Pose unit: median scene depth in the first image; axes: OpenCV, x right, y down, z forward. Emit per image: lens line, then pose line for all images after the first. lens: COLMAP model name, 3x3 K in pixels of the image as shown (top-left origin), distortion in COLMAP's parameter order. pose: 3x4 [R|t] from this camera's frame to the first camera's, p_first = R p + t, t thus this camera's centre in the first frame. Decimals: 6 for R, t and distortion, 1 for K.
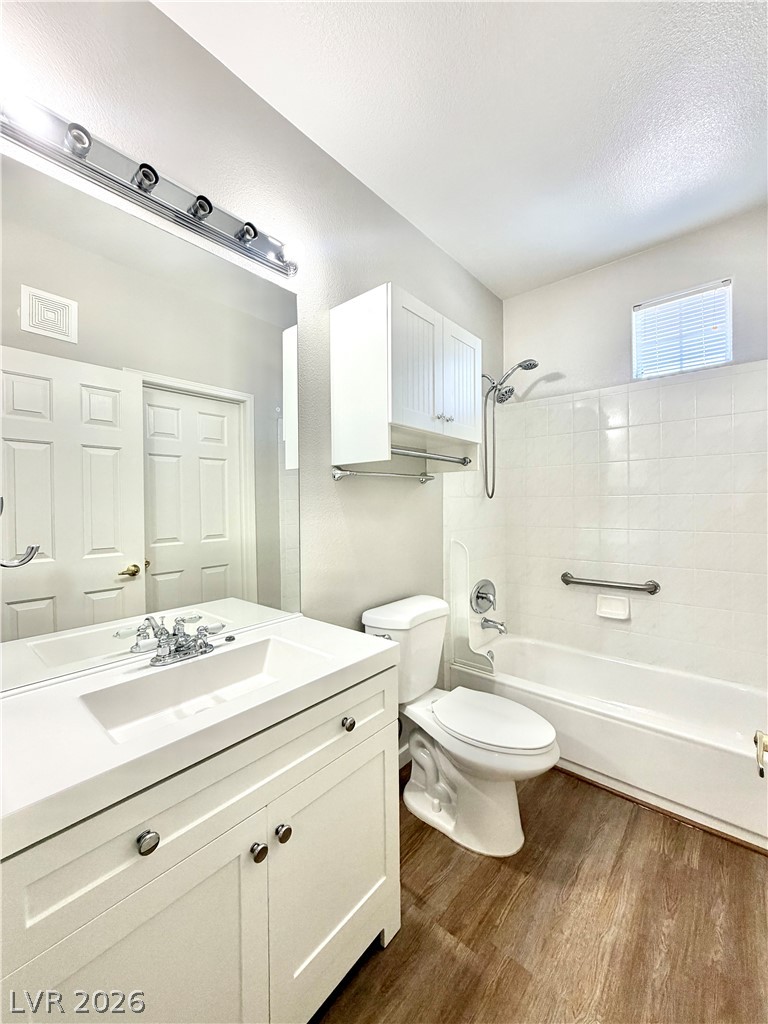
lens RADIAL K [[407.8, 0, 382.8], [0, 407.8, 506.9], [0, 0, 1]] dist [-0.000934, 0.000133]
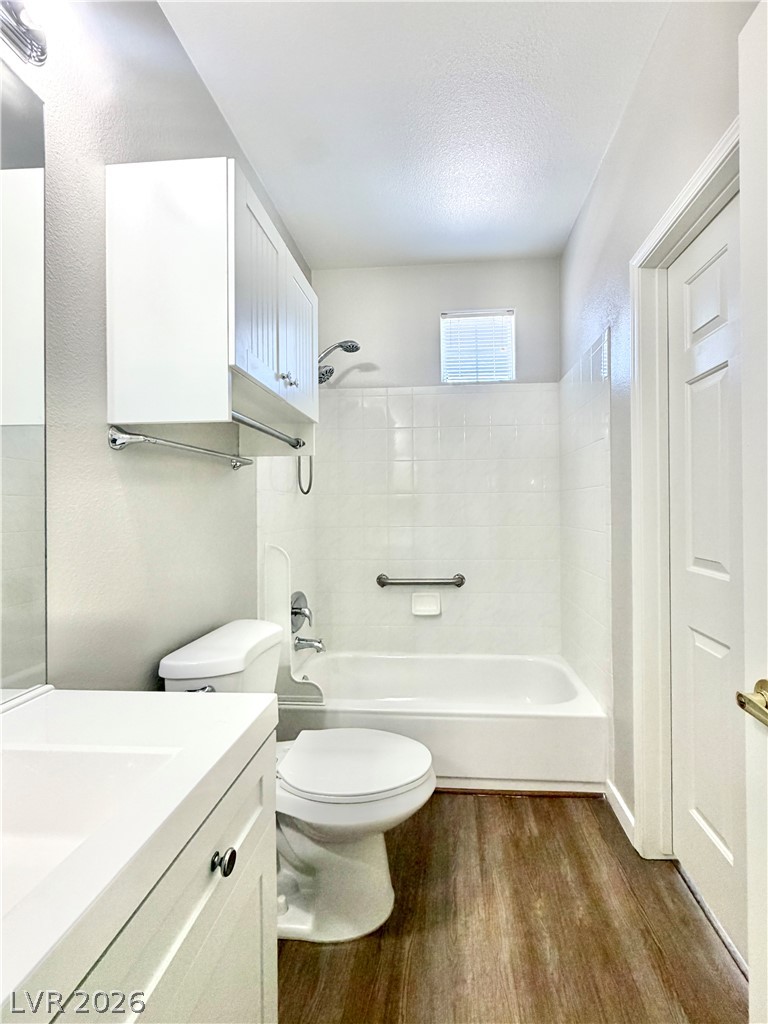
lens RADIAL K [[423.3, 0, 384.0], [0, 423.3, 512.0], [0, 0, 1]] dist [-0.000471, 0.000421]
pose [[0.797517, 0.006397, 0.603263, -0.171963], [0.005030, 0.999839, -0.017251, 0.040767], [-0.603276, 0.016792, 0.797356, 0.256549]]
